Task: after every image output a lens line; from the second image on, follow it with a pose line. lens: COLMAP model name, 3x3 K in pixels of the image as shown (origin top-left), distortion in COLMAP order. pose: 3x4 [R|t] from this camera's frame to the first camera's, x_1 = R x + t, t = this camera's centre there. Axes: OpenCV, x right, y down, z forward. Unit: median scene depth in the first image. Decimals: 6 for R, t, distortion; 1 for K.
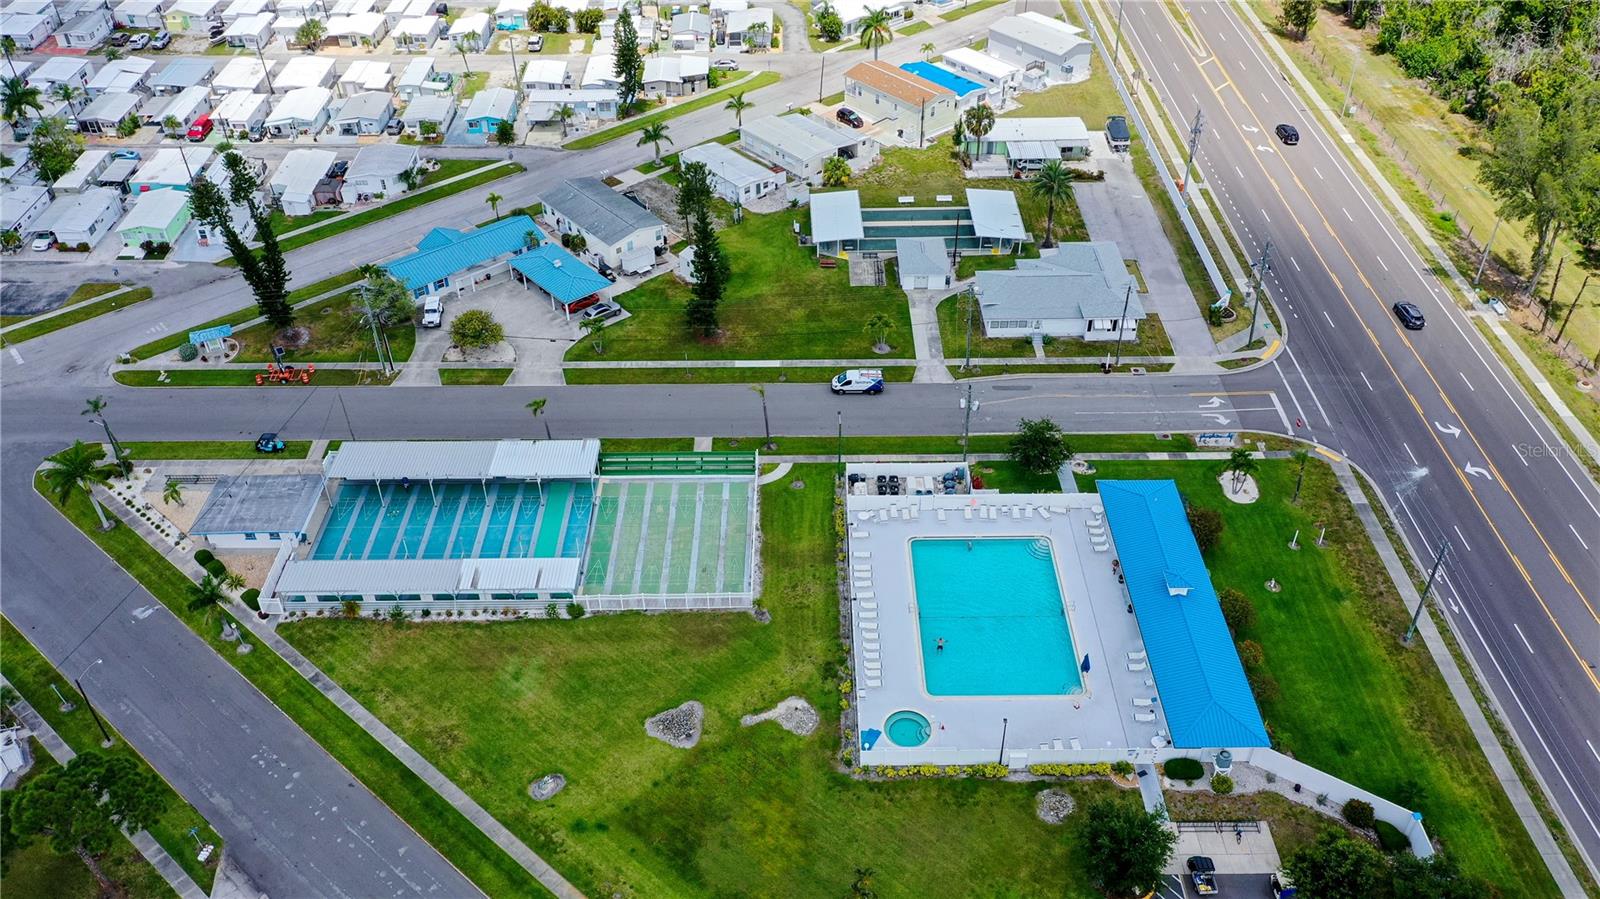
lens RADIAL K [[1270.2, 0, 800.0], [0, 1270.2, 449.5], [0, 0, 1]] dist [0.022666, 0.003630]
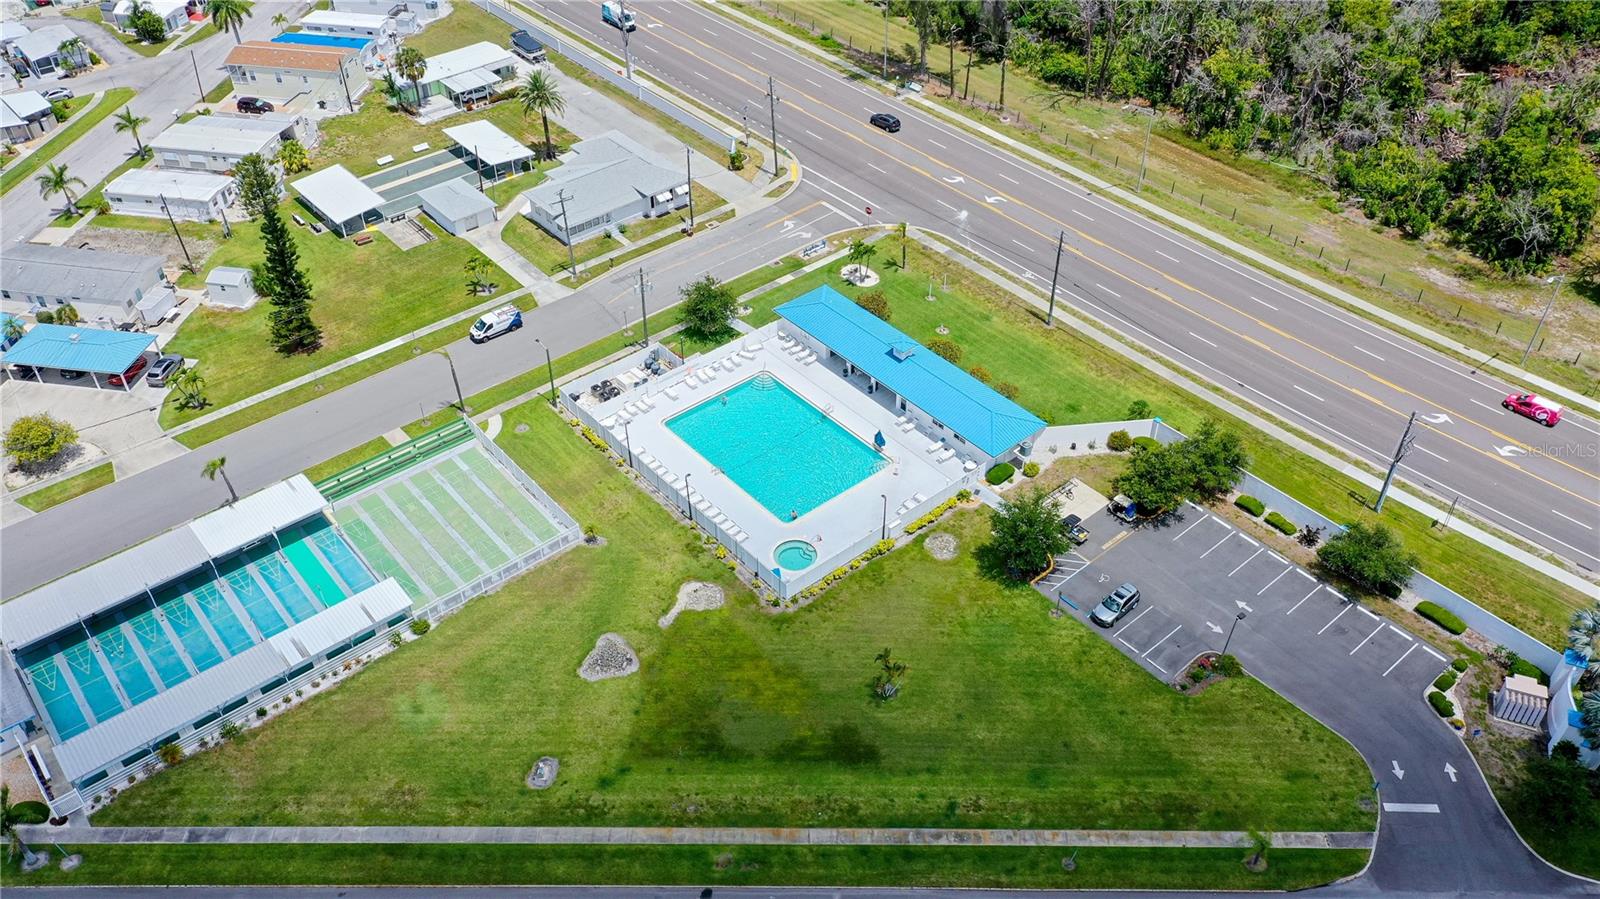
lens RADIAL K [[1270.2, 0, 800.0], [0, 1270.2, 449.5], [0, 0, 1]] dist [0.022666, 0.003630]
pose [[0.767045, -0.408588, 0.494669, -0.324084], [0.398925, 0.907570, 0.131054, -0.000169], [-0.502494, 0.096812, 0.859143, 0.054494]]
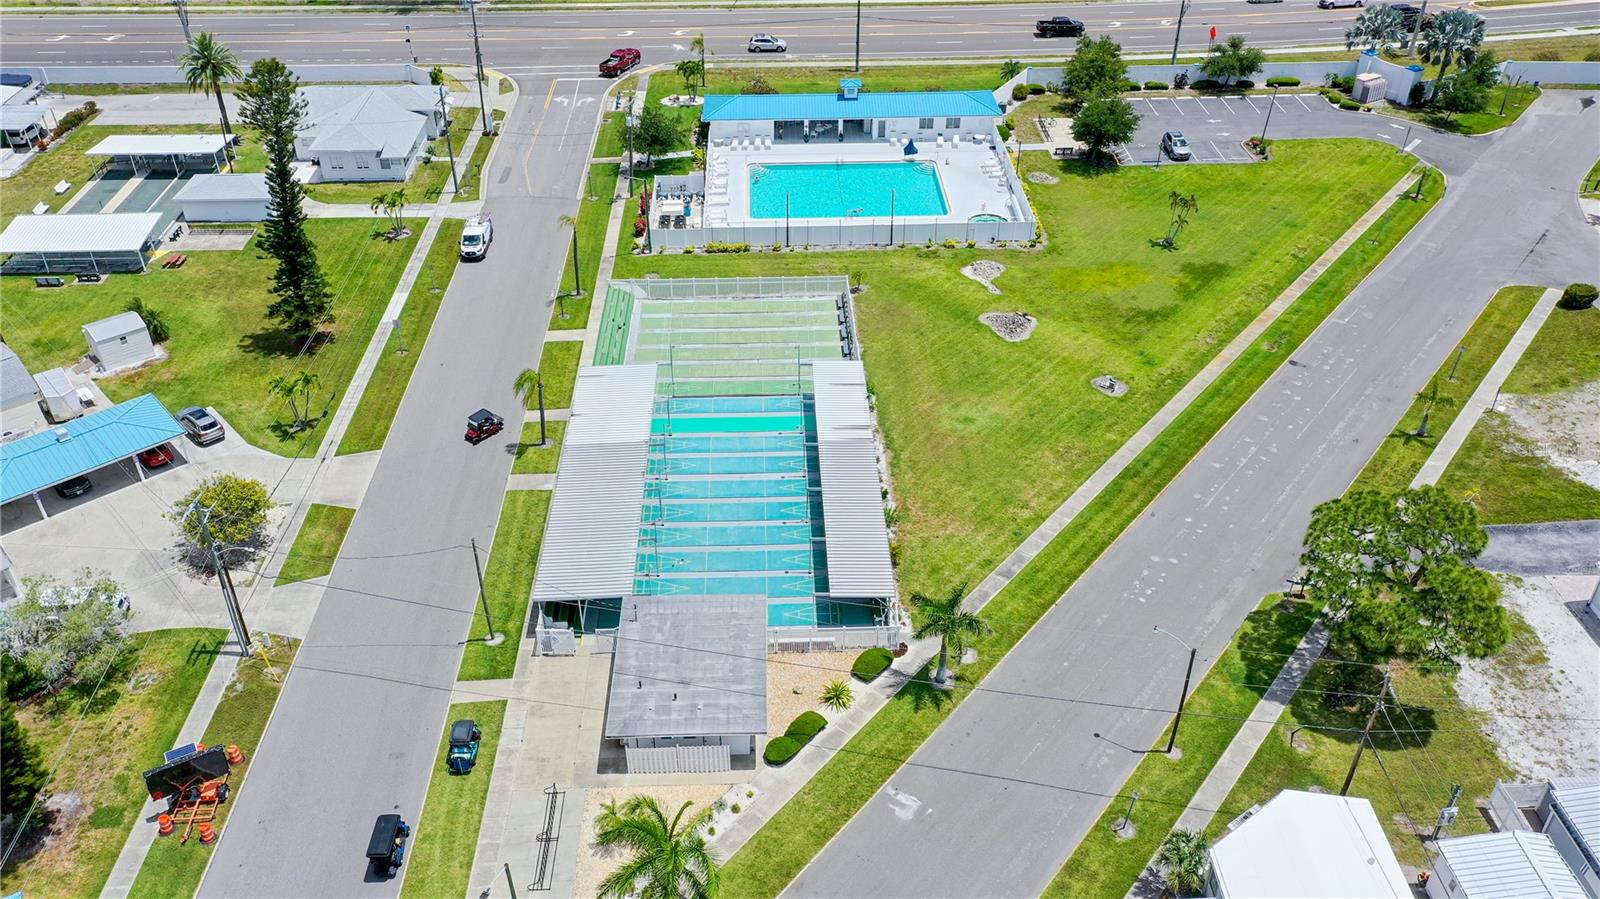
lens RADIAL K [[1270.2, 0, 800.0], [0, 1270.2, 449.5], [0, 0, 1]] dist [0.022666, 0.003630]
pose [[-0.025528, -0.571239, 0.820387, -0.789280], [0.627983, 0.629356, 0.457765, -0.233748], [-0.777808, 0.526875, 0.342662, 0.673013]]
